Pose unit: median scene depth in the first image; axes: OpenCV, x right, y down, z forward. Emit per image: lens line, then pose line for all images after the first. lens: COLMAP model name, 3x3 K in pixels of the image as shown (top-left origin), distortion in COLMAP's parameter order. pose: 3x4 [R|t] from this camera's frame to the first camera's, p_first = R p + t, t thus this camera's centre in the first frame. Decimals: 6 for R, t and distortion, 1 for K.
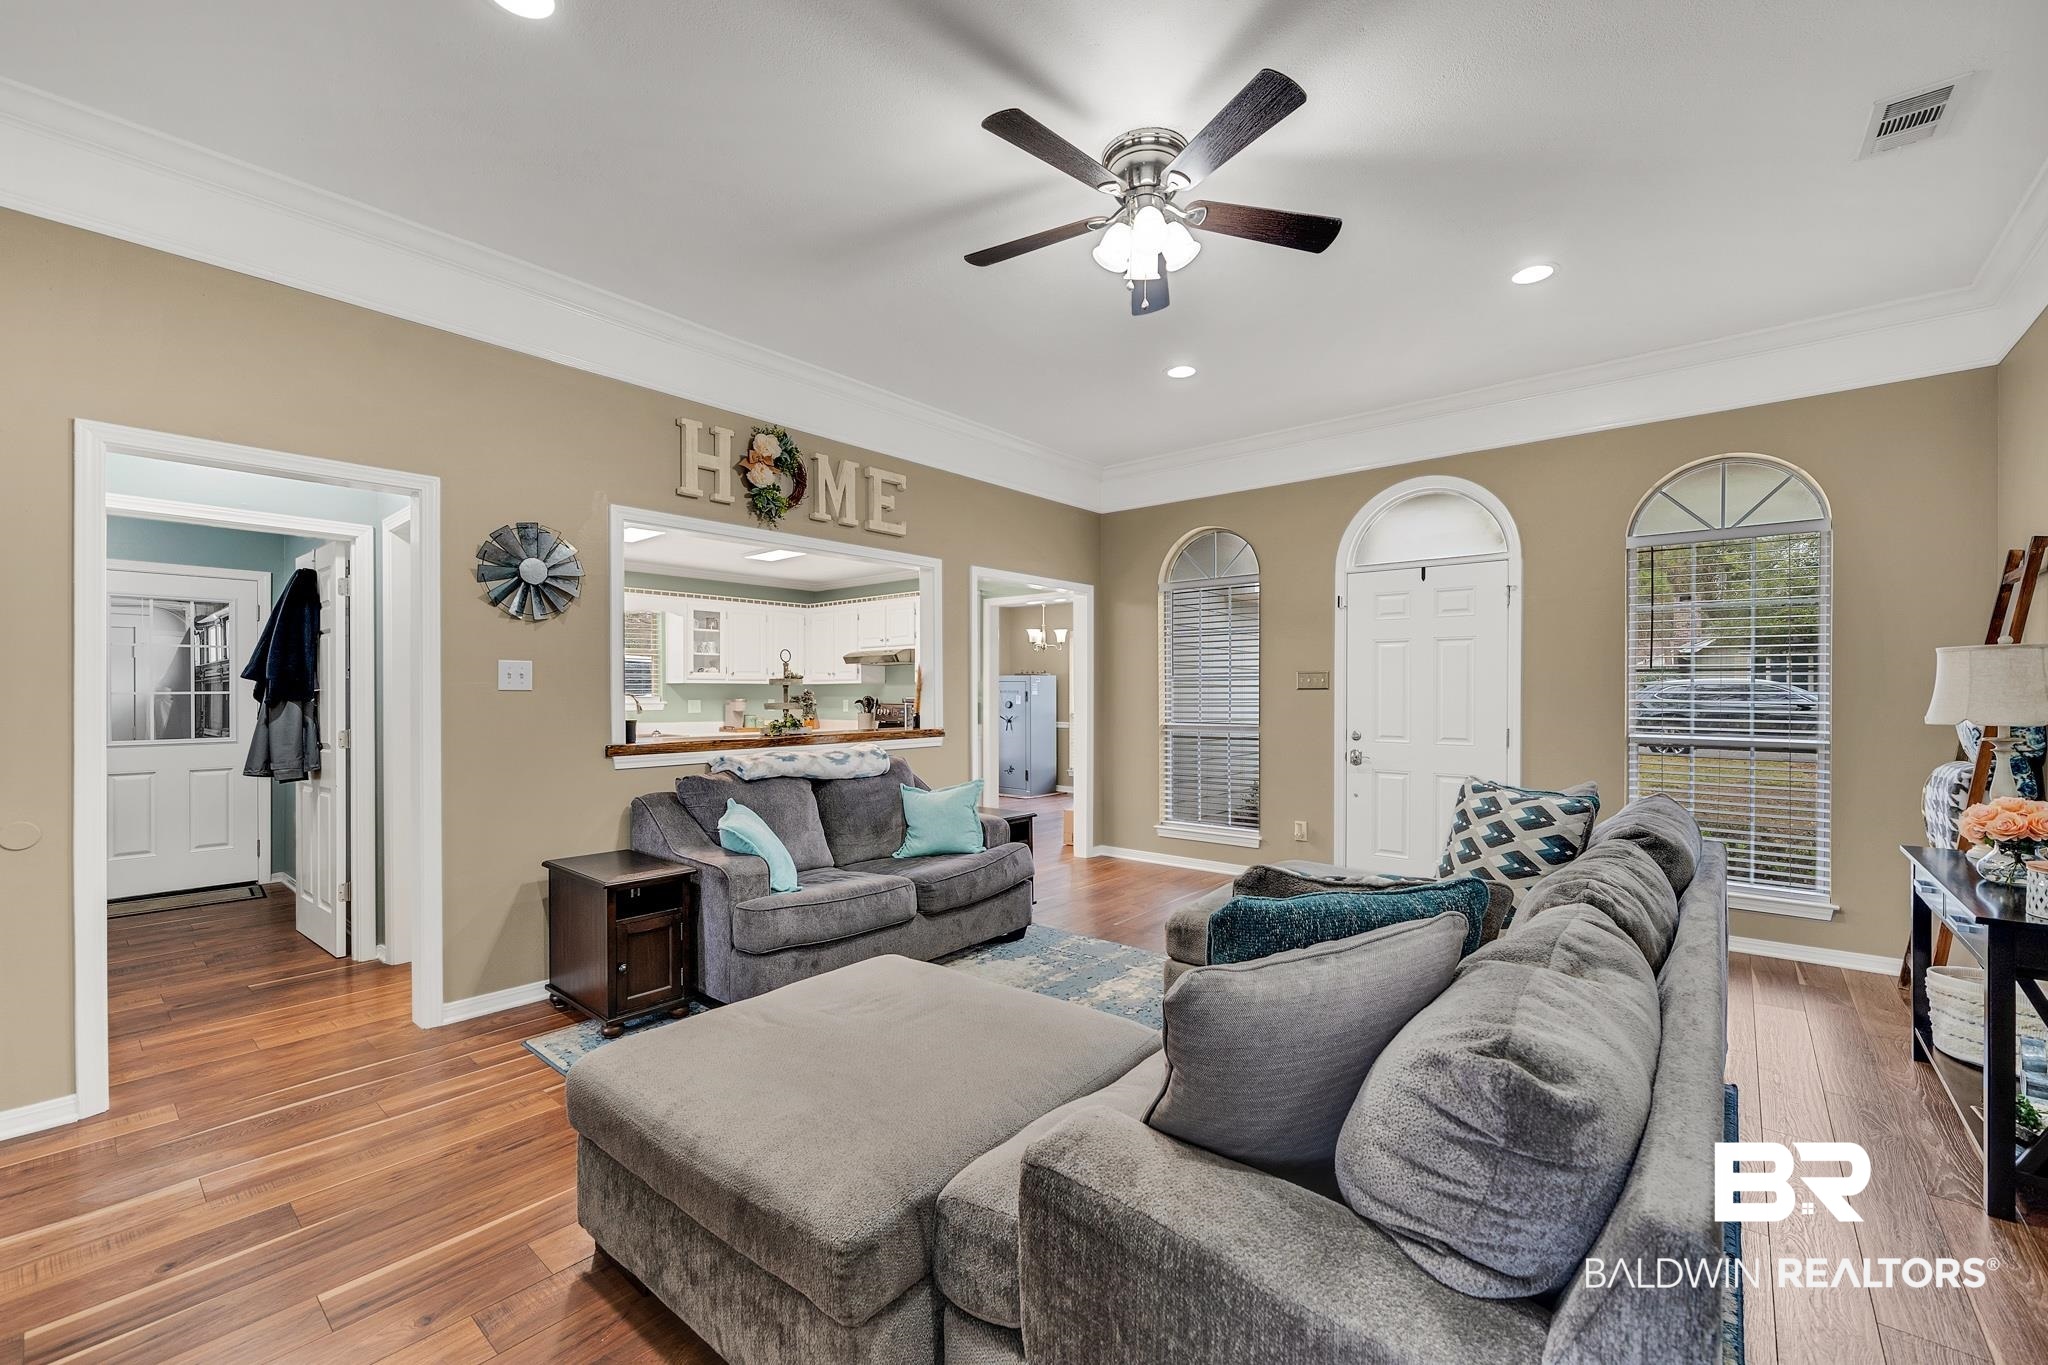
lens RADIAL K [[848.2, 0, 1017.9], [0, 848.2, 688.0], [0, 0, 1]] dist [0.001744, -0.000813]
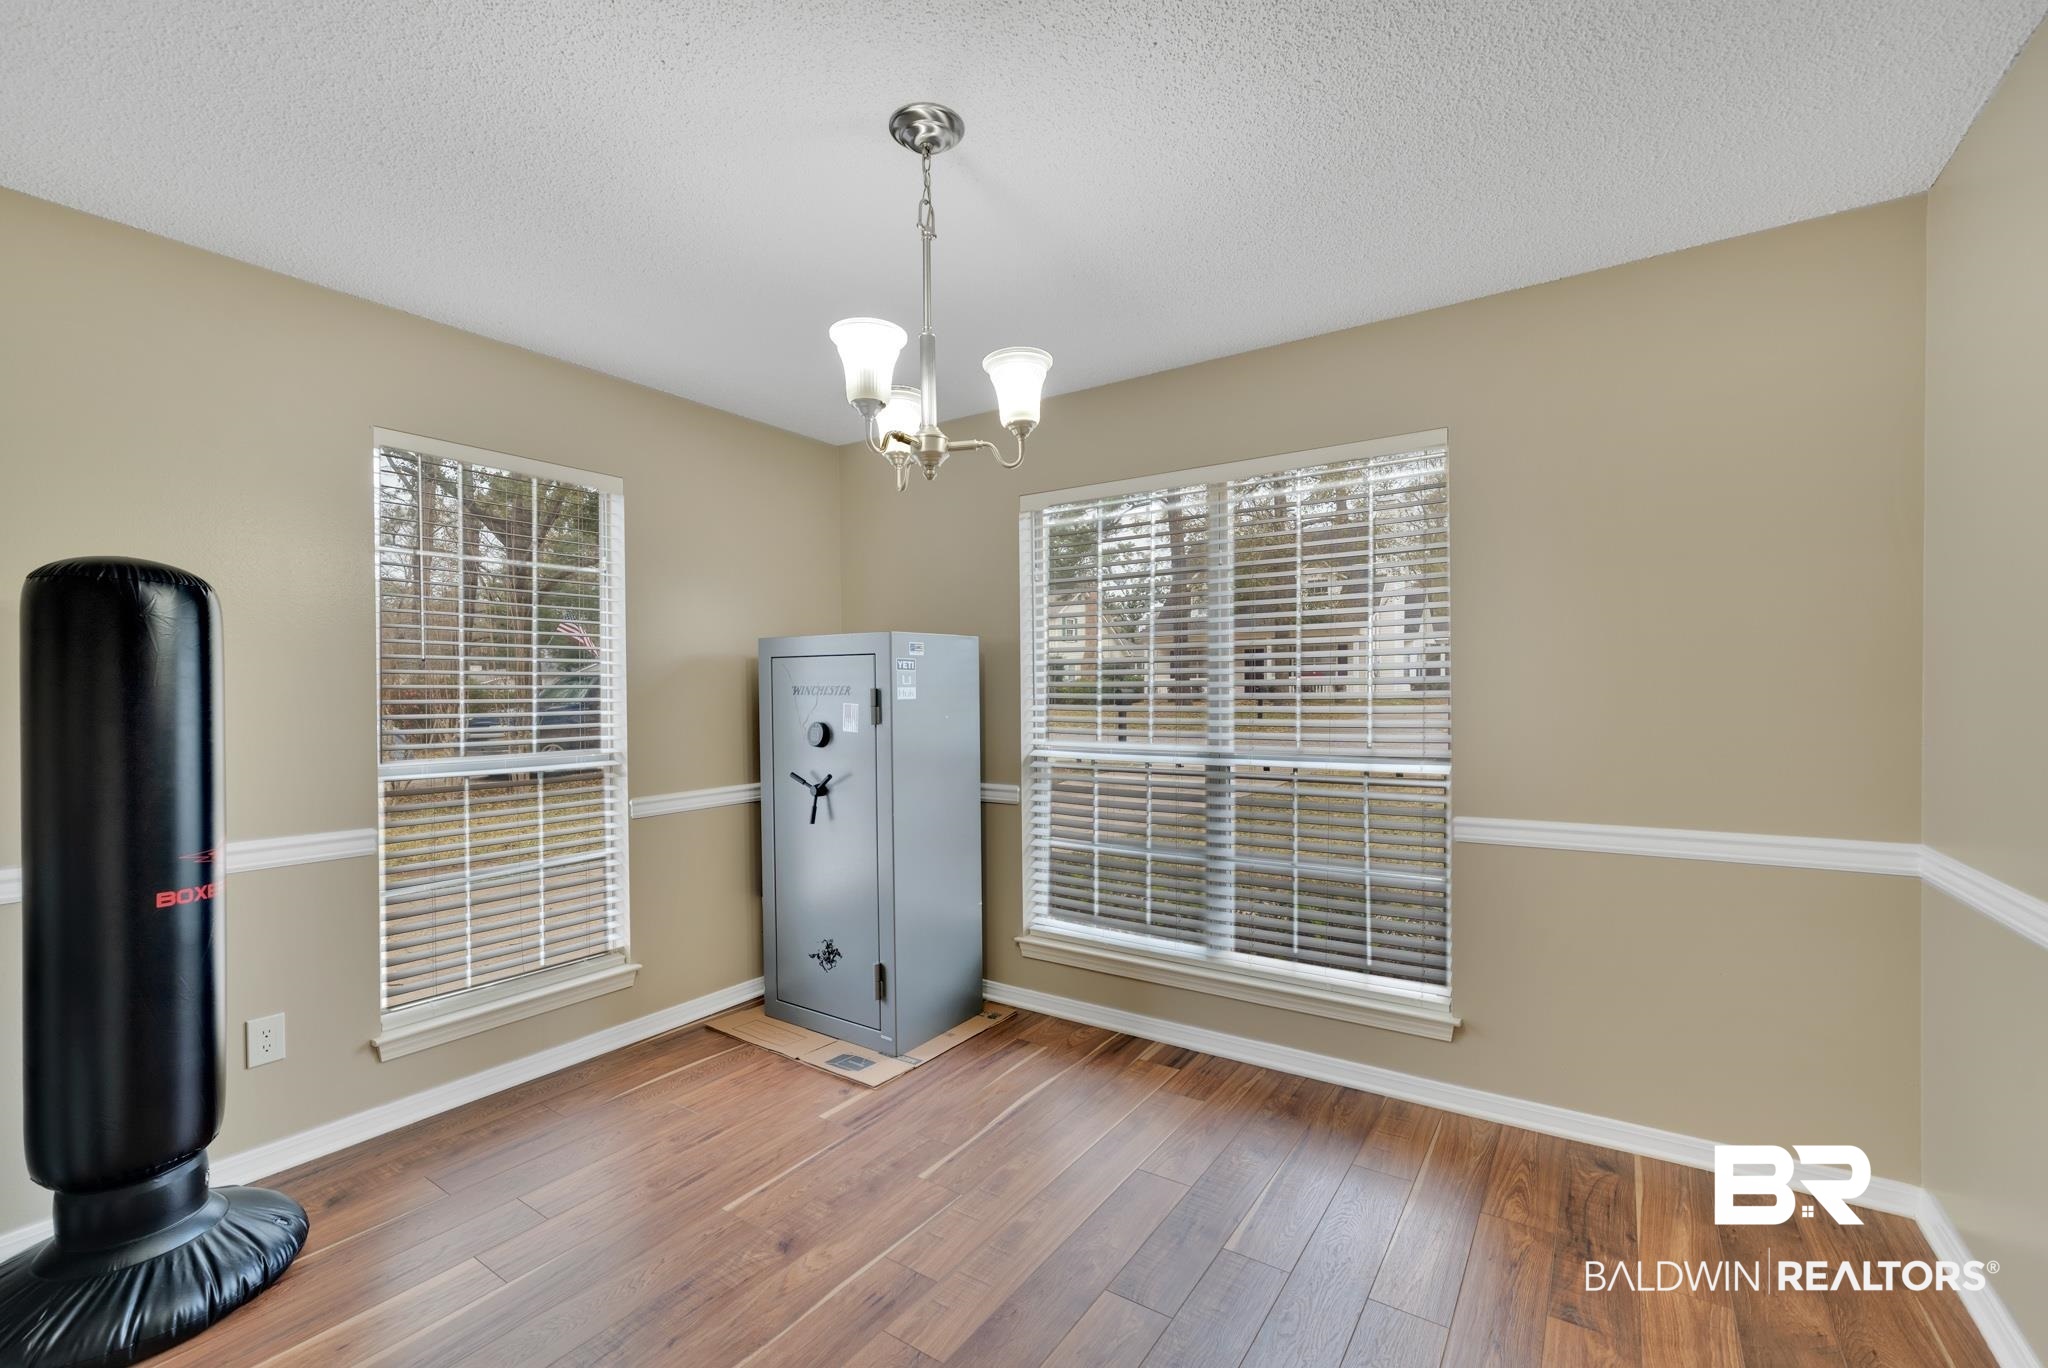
lens RADIAL K [[848.2, 0, 1023.5], [0, 848.2, 691.4], [0, 0, 1]] dist [0.001744, -0.000813]
pose [[0.993126, -0.008808, 0.116722, 0.024772], [0.008556, 0.999960, 0.002662, 0.004778], [-0.116741, -0.001645, 0.993161, 0.693937]]
